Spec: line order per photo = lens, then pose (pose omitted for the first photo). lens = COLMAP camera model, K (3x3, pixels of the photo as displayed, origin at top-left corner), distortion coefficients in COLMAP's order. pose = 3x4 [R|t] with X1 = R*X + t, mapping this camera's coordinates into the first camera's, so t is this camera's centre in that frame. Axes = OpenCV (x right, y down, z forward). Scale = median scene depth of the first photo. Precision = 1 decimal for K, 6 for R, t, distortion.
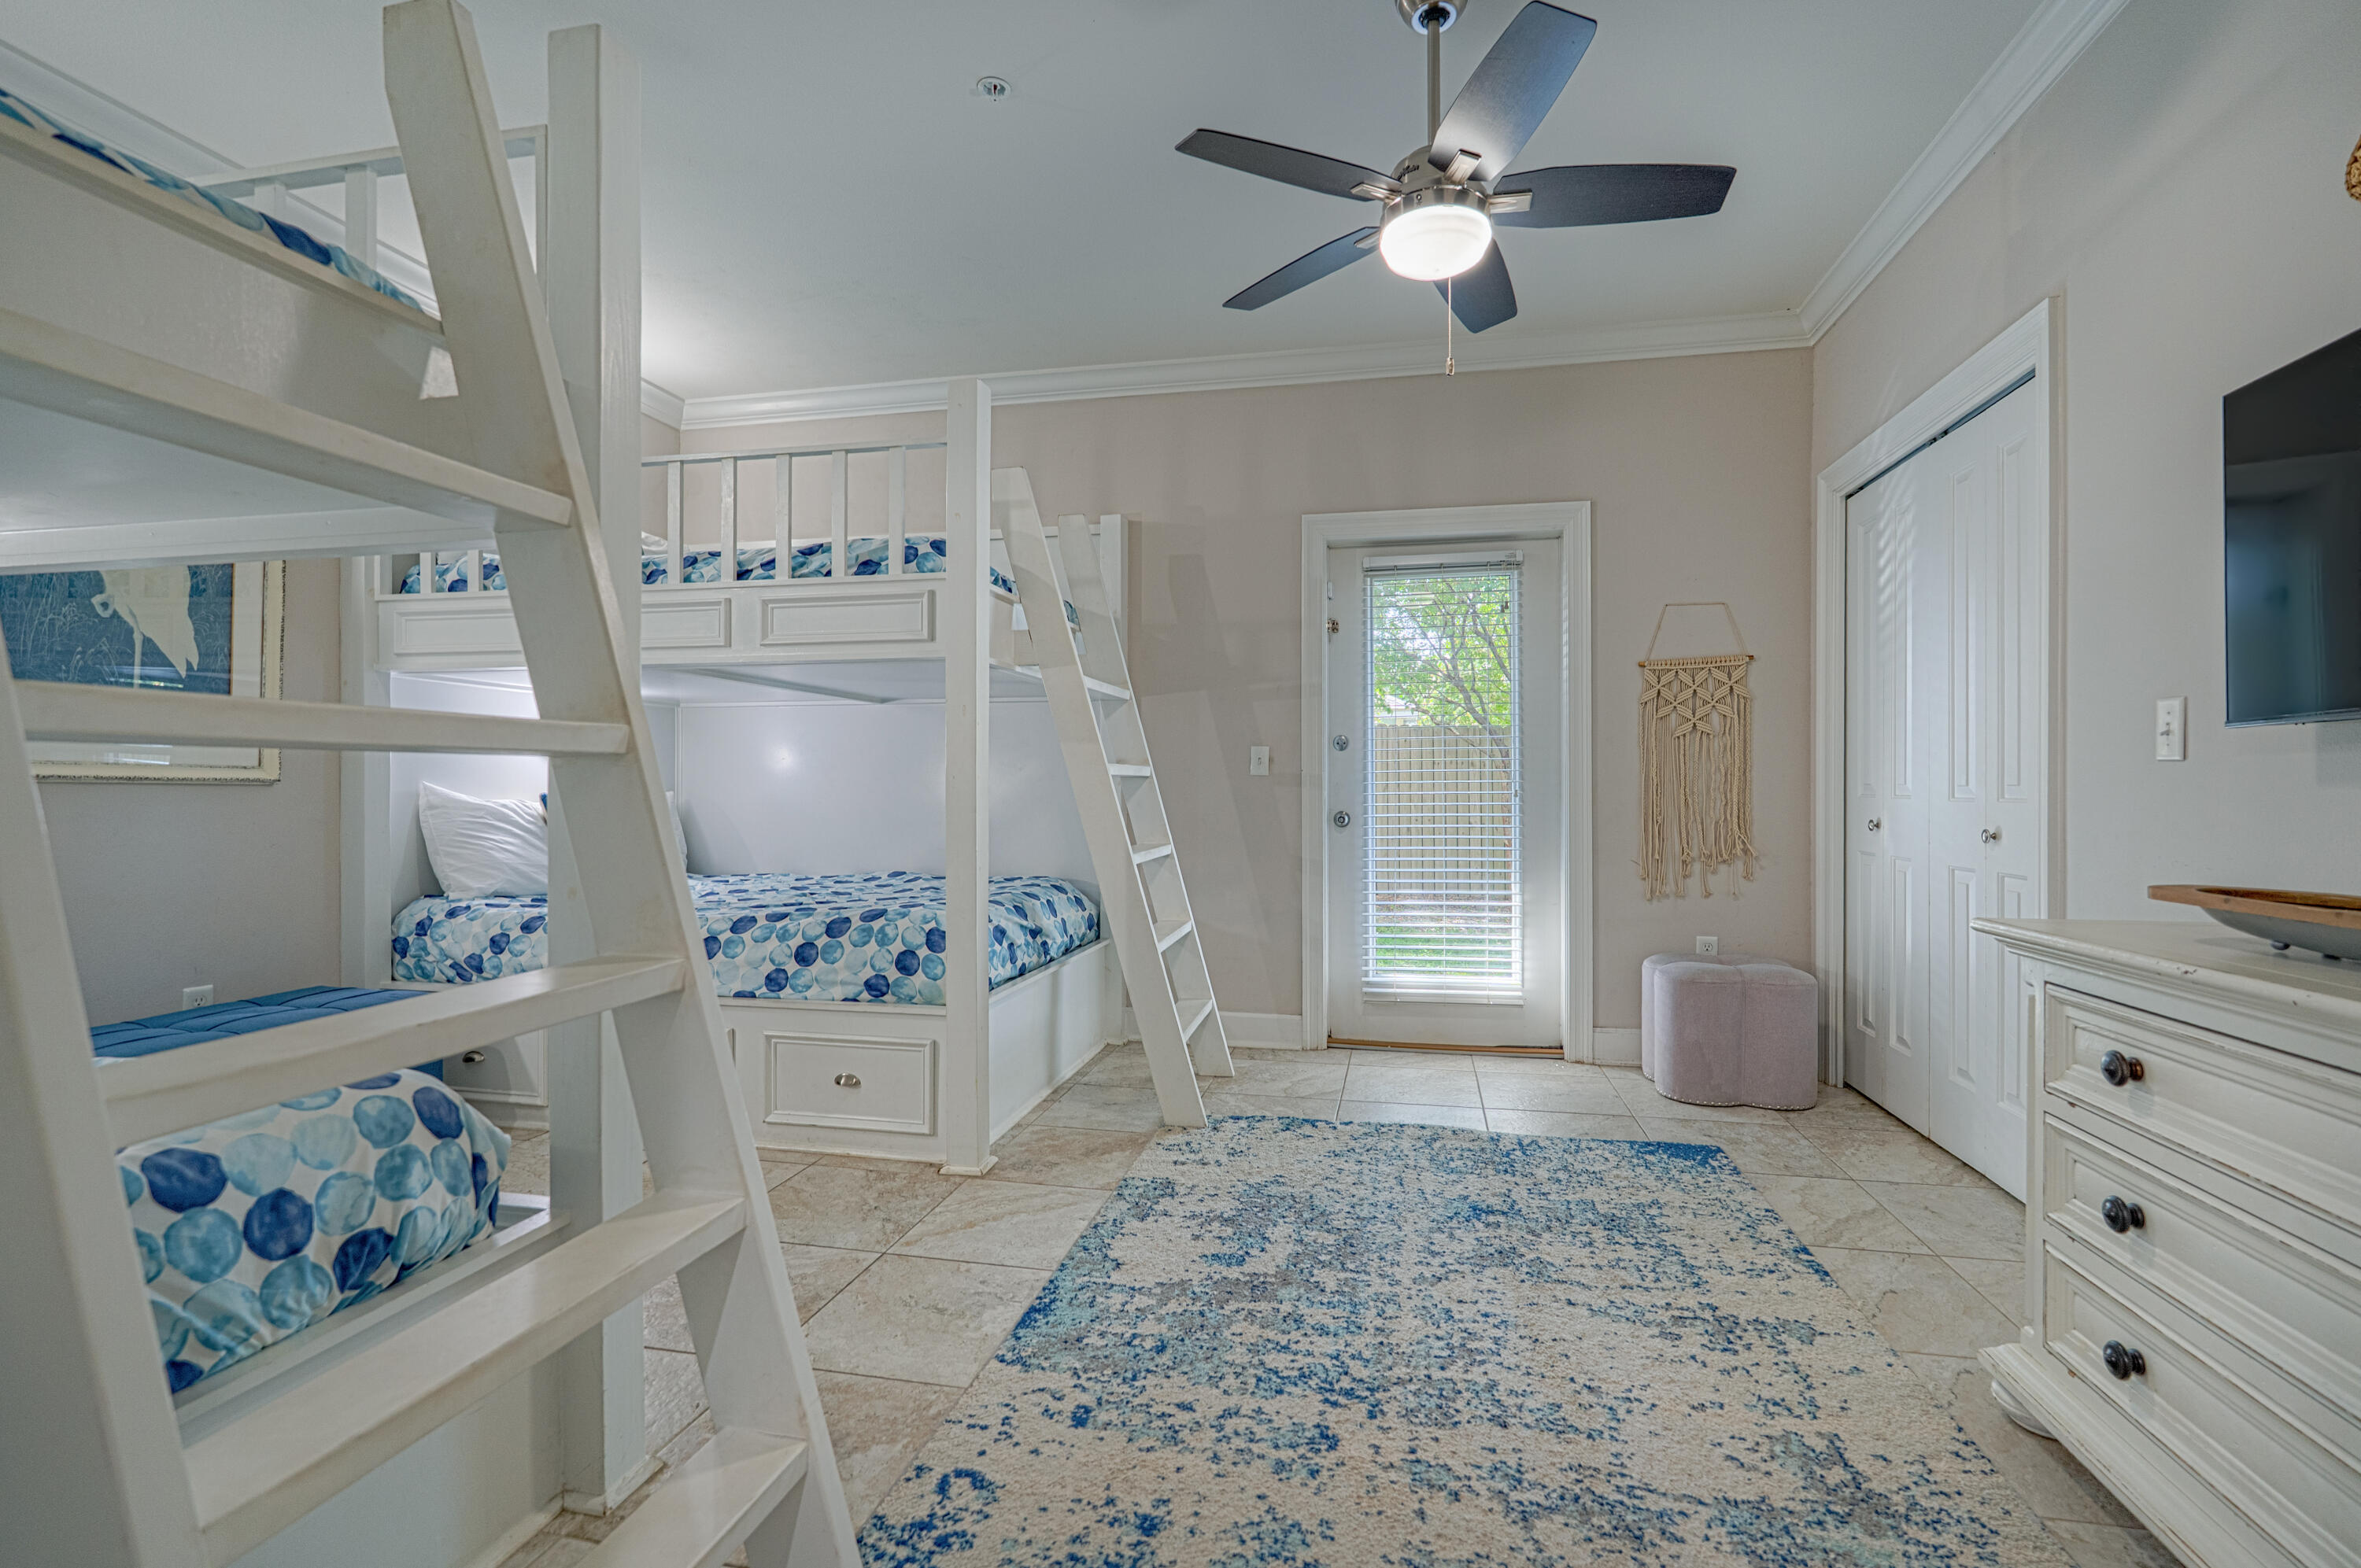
lens RADIAL K [[1060.8, 0, 1189.8], [0, 1060.8, 739.4], [0, 0, 1]] dist [-0.003560, -0.000521]
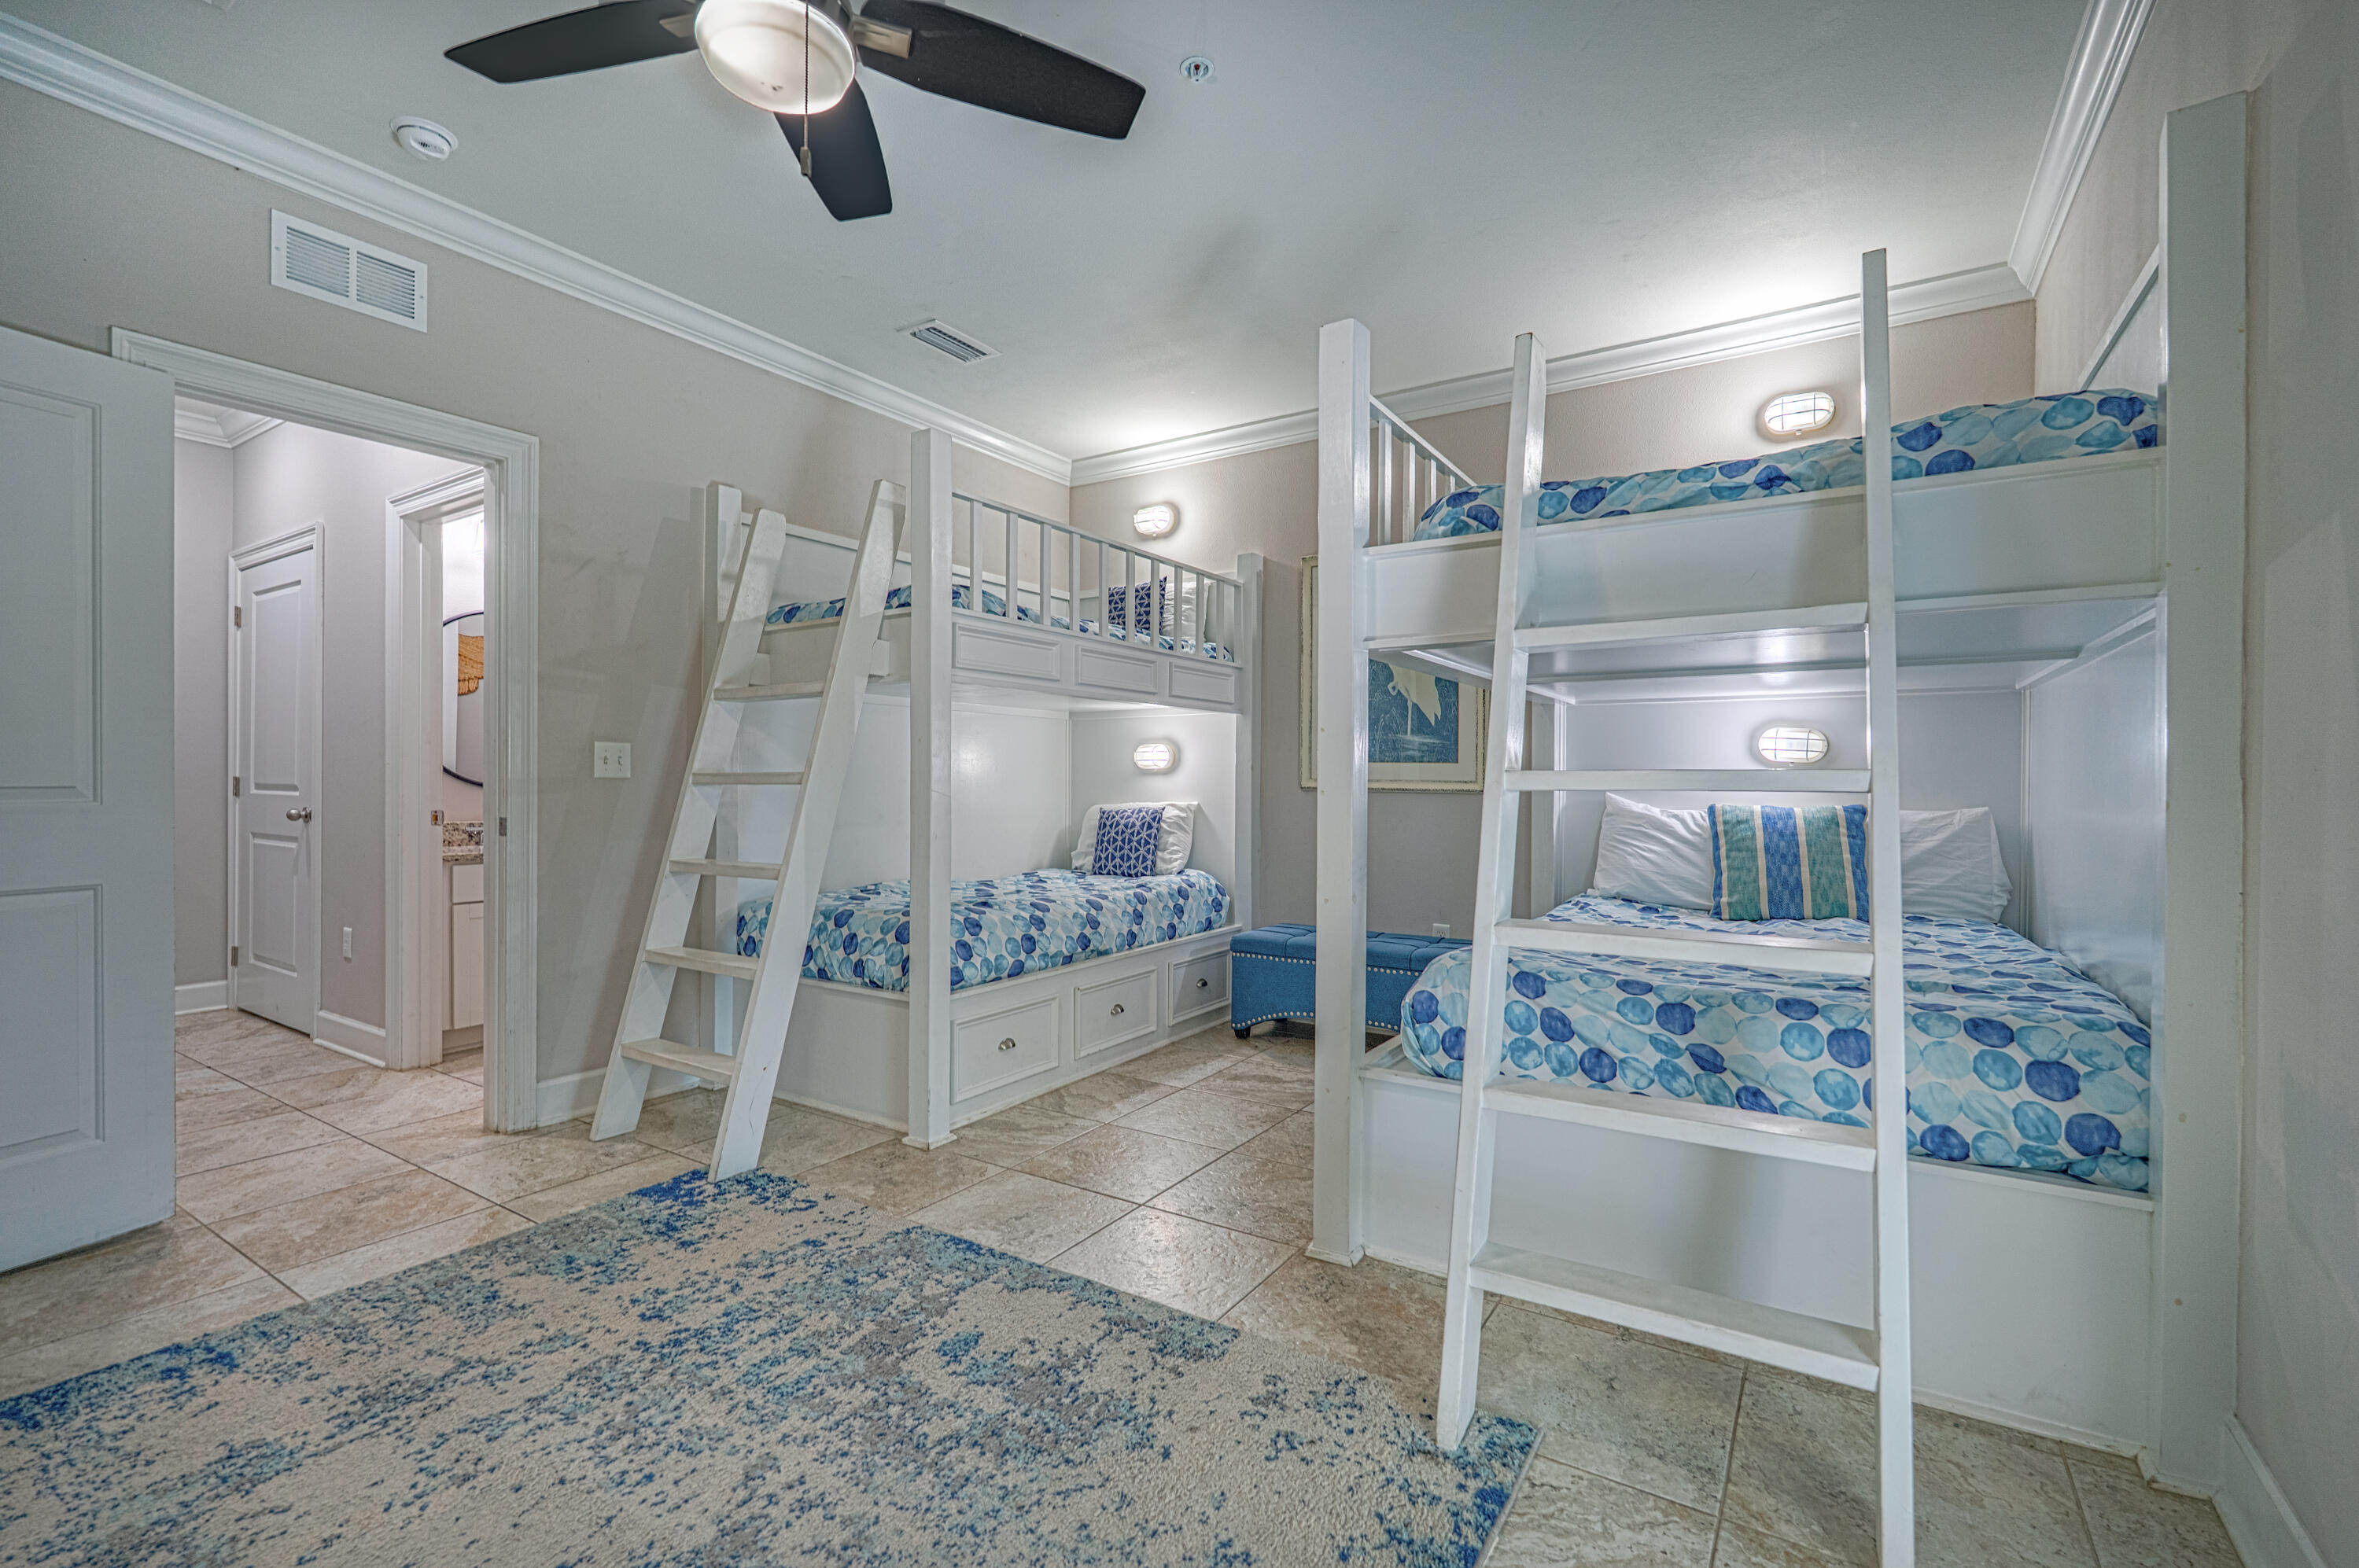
lens RADIAL K [[1030.9, 0, 1169.7], [0, 1030.9, 781.8], [0, 0, 1]] dist [-0.005028, 0.000500]
pose [[-0.366420, -0.001584, -0.930448, 0.849408], [0.039777, 0.999058, -0.017365, 0.049793], [0.929599, -0.043373, -0.366011, 1.658046]]
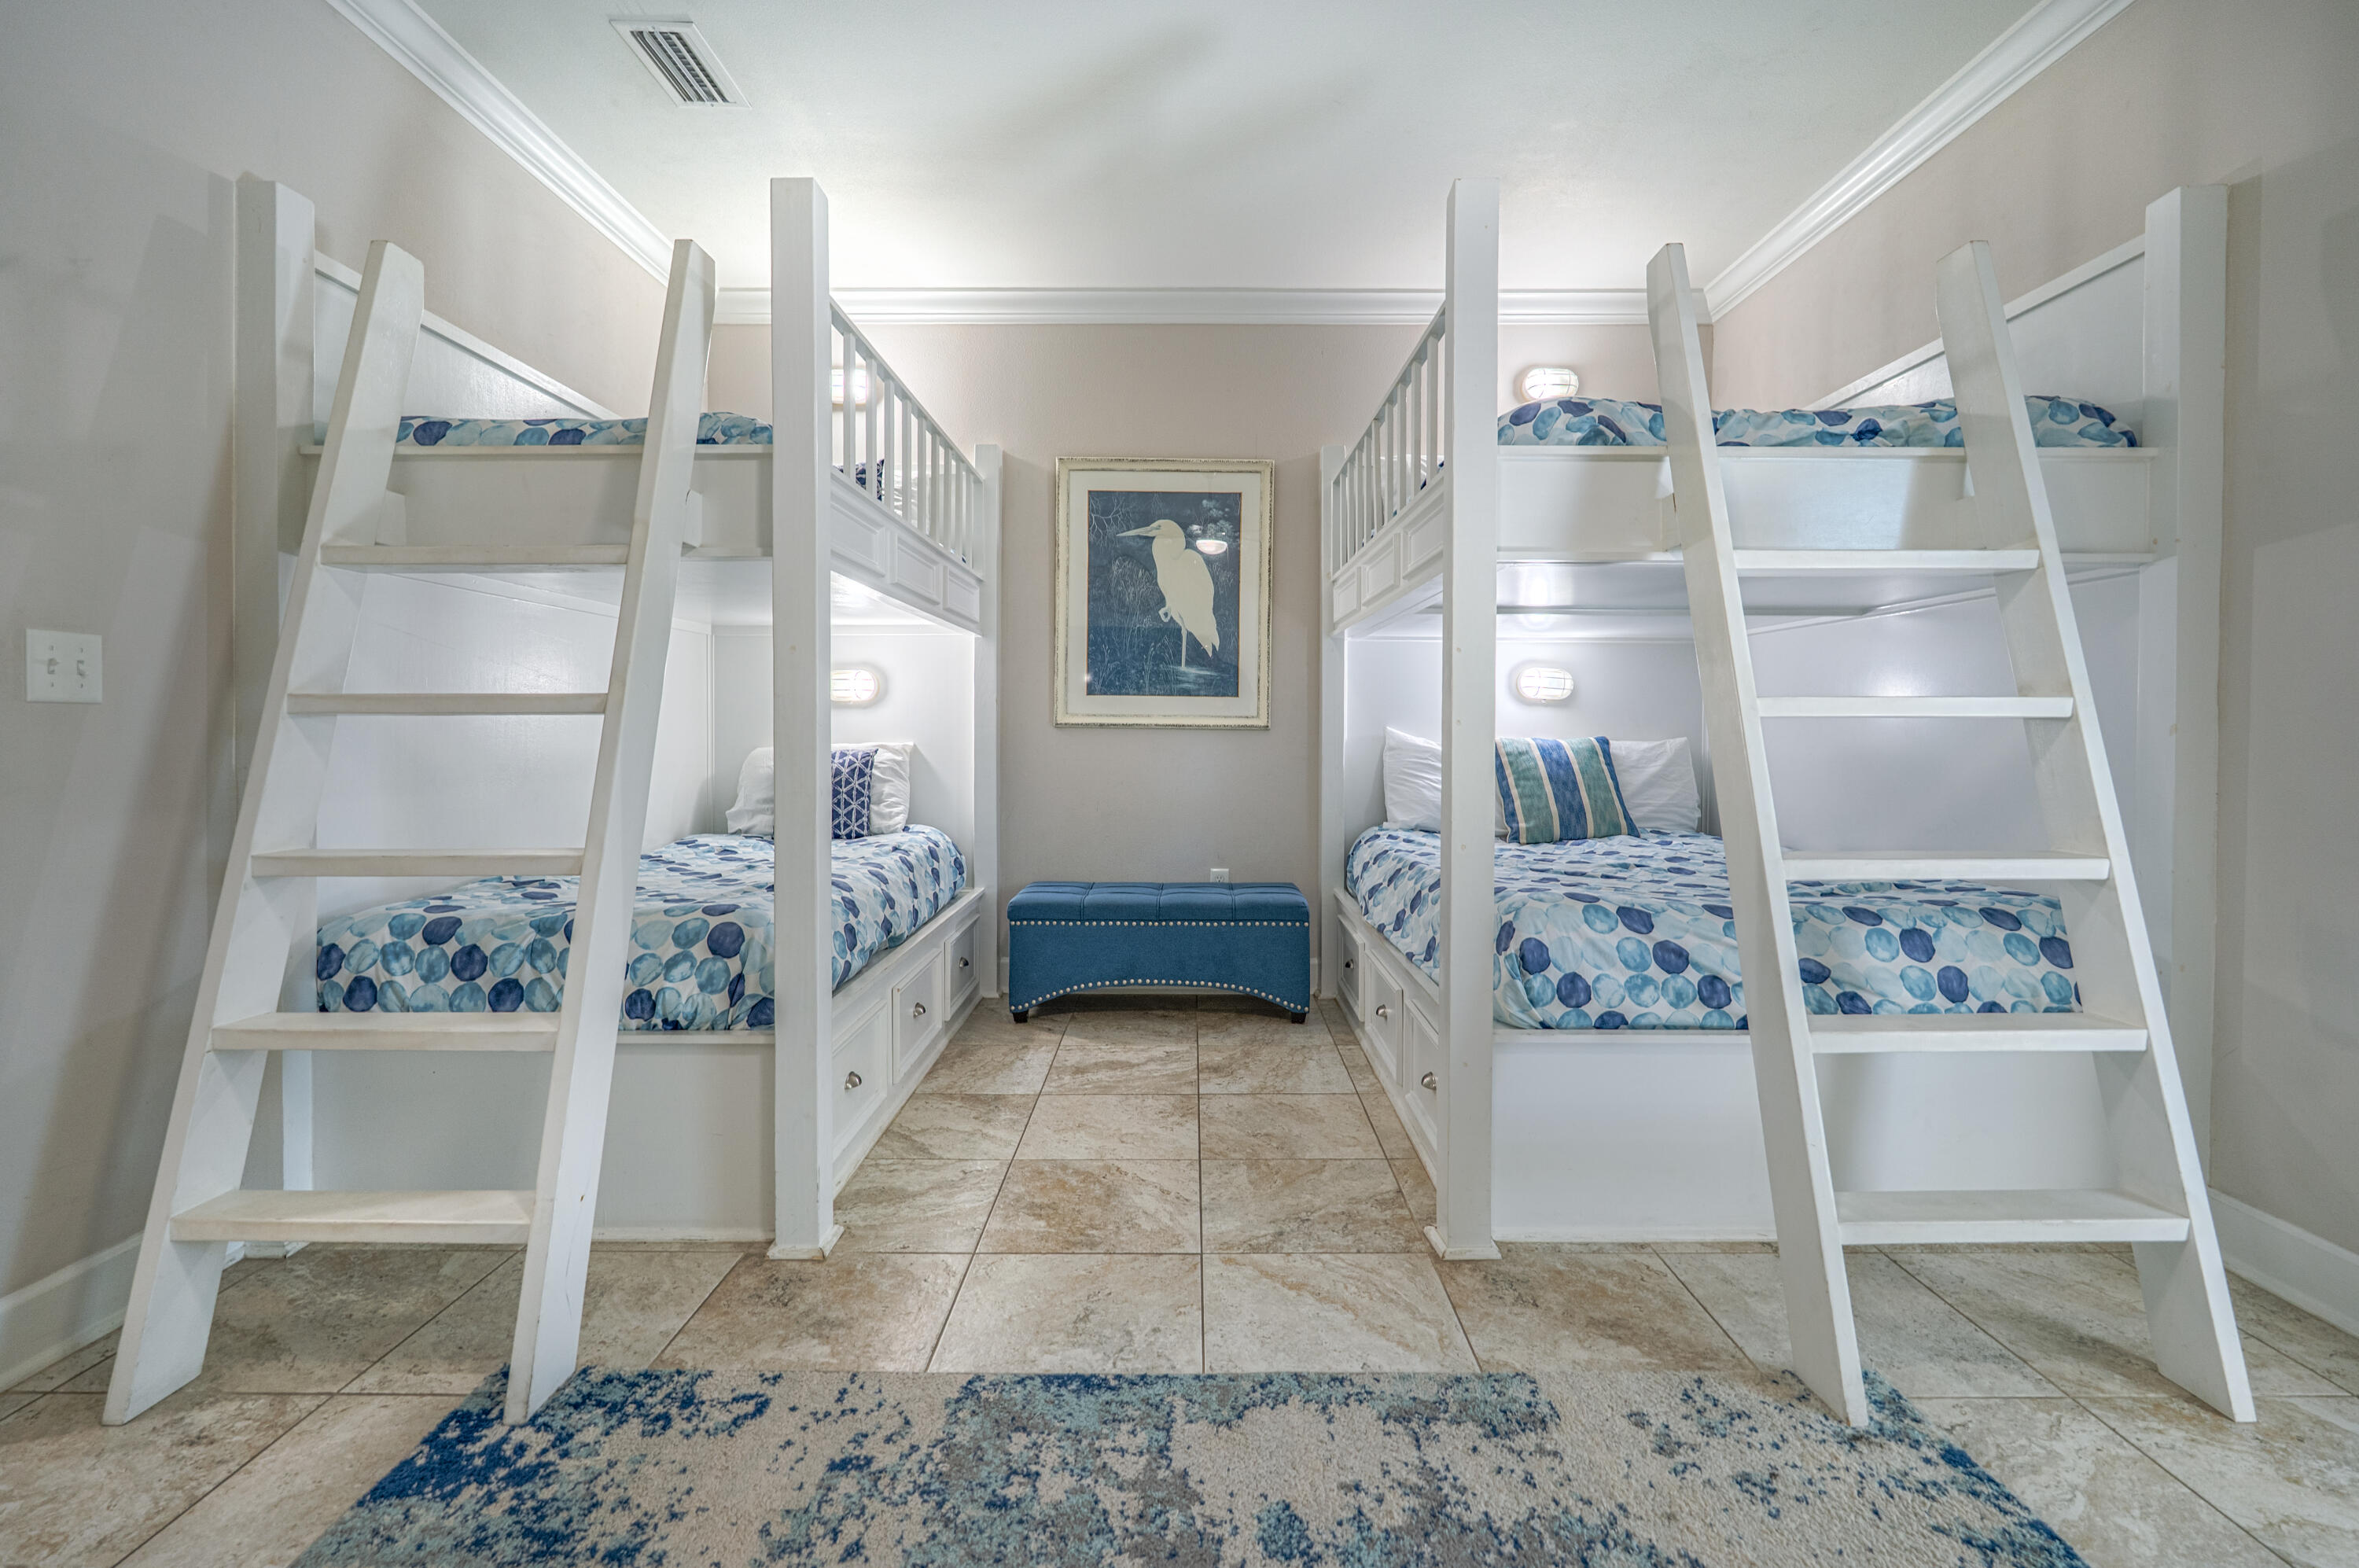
lens RADIAL K [[1060.1, 0, 1188.8], [0, 1060.1, 739.5], [0, 0, 1]] dist [-0.003560, -0.000521]
pose [[0.202232, 0.012306, -0.979260, 0.666424], [0.043765, 0.998809, 0.021590, 0.031783], [0.978359, -0.047223, 0.201452, 0.940795]]
